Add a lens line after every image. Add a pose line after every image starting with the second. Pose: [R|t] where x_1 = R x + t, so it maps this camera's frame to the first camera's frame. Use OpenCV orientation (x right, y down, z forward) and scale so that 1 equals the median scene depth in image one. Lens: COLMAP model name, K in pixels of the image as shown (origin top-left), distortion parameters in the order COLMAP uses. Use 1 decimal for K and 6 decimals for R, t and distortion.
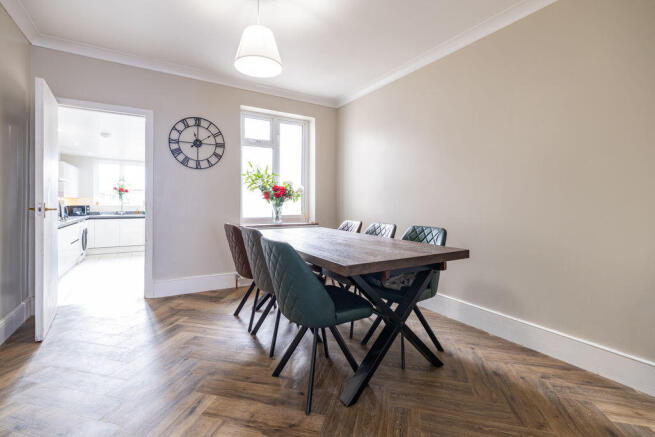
lens RADIAL K [[298.7, 0, 330.1], [0, 298.7, 208.1], [0, 0, 1]] dist [0.000199, -0.000276]
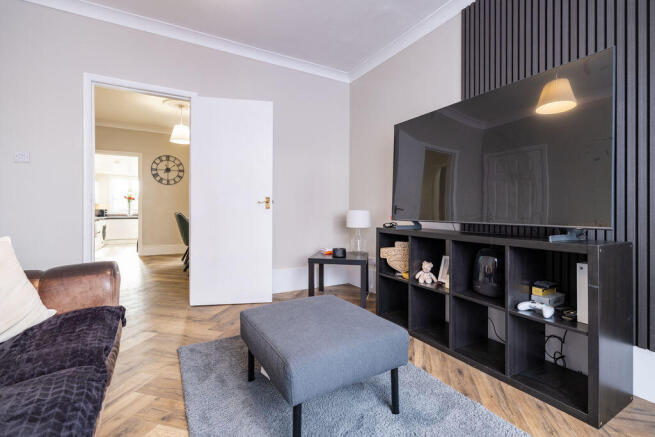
lens RADIAL K [[298.7, 0, 328.8], [0, 298.7, 216.2], [0, 0, 1]] dist [0.000199, -0.000276]
pose [[0.999371, -0.008064, -0.034546, 0.452086], [0.008119, 0.999966, 0.001474, 0.048240], [0.034533, -0.001754, 0.999402, -0.584210]]
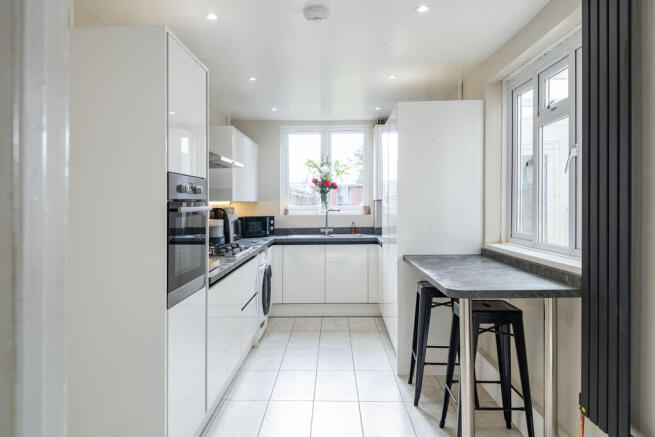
lens RADIAL K [[474.7, 0, 326.8], [0, 474.7, 215.9], [0, 0, 1]] dist [0.000013, 0.000039]
pose [[0.842623, -0.006392, -0.538466, -0.505319], [0.007572, 0.999971, -0.000020, -0.014913], [0.538450, -0.004060, 0.842648, 0.628110]]
